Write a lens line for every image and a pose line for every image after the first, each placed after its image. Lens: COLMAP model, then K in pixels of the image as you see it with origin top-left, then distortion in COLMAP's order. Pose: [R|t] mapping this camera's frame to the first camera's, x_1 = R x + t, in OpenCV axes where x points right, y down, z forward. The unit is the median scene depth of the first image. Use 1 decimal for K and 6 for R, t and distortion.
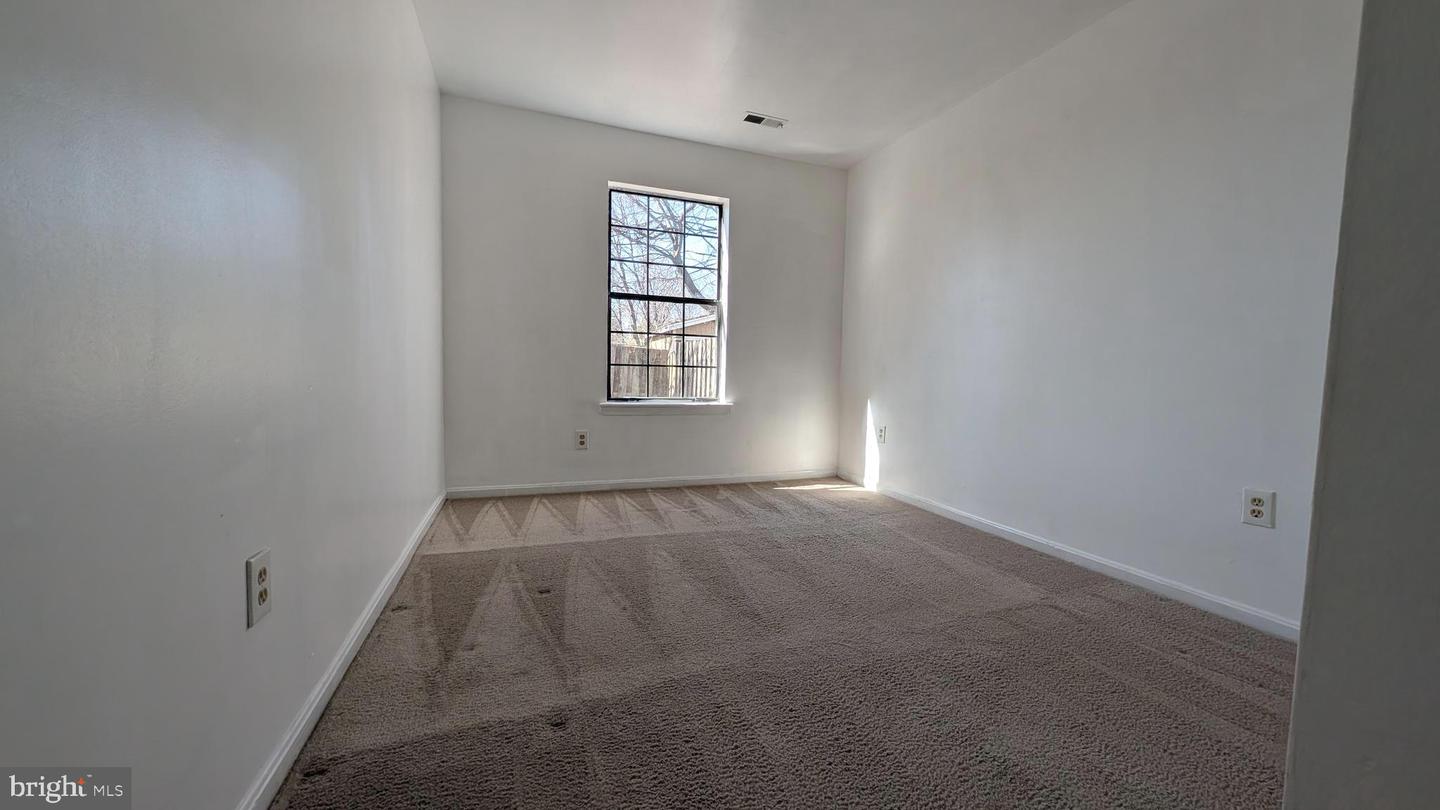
lens RADIAL K [[527.4, 0, 721.8], [0, 527.4, 402.2], [0, 0, 1]] dist [0.003337, 0.000443]
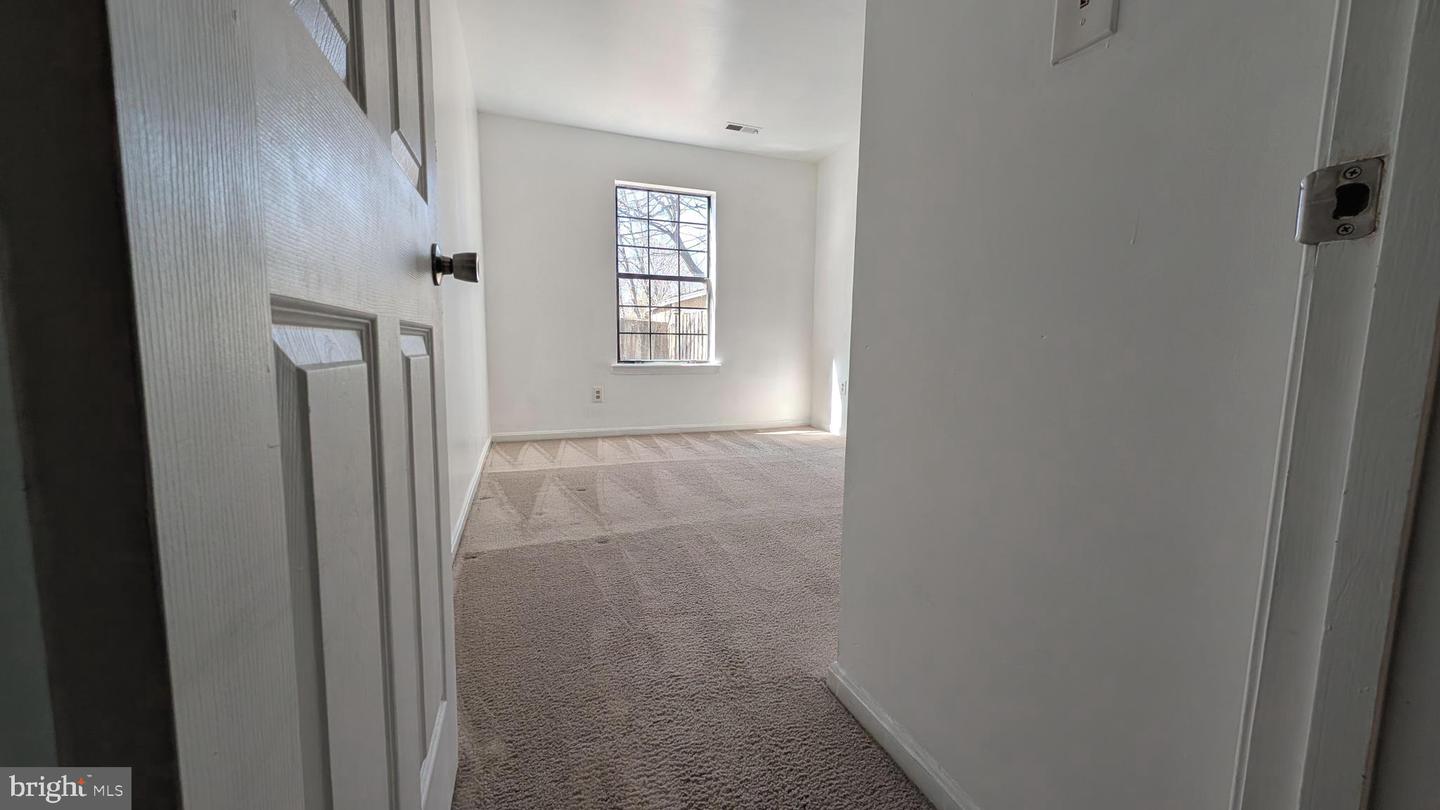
lens RADIAL K [[527.4, 0, 717.5], [0, 527.4, 403.8], [0, 0, 1]] dist [0.003337, 0.000443]
pose [[0.999865, -0.011200, -0.012052, 0.029704], [0.011829, 0.998500, 0.053461, 0.031881], [0.011435, -0.053597, 0.998497, -0.238721]]
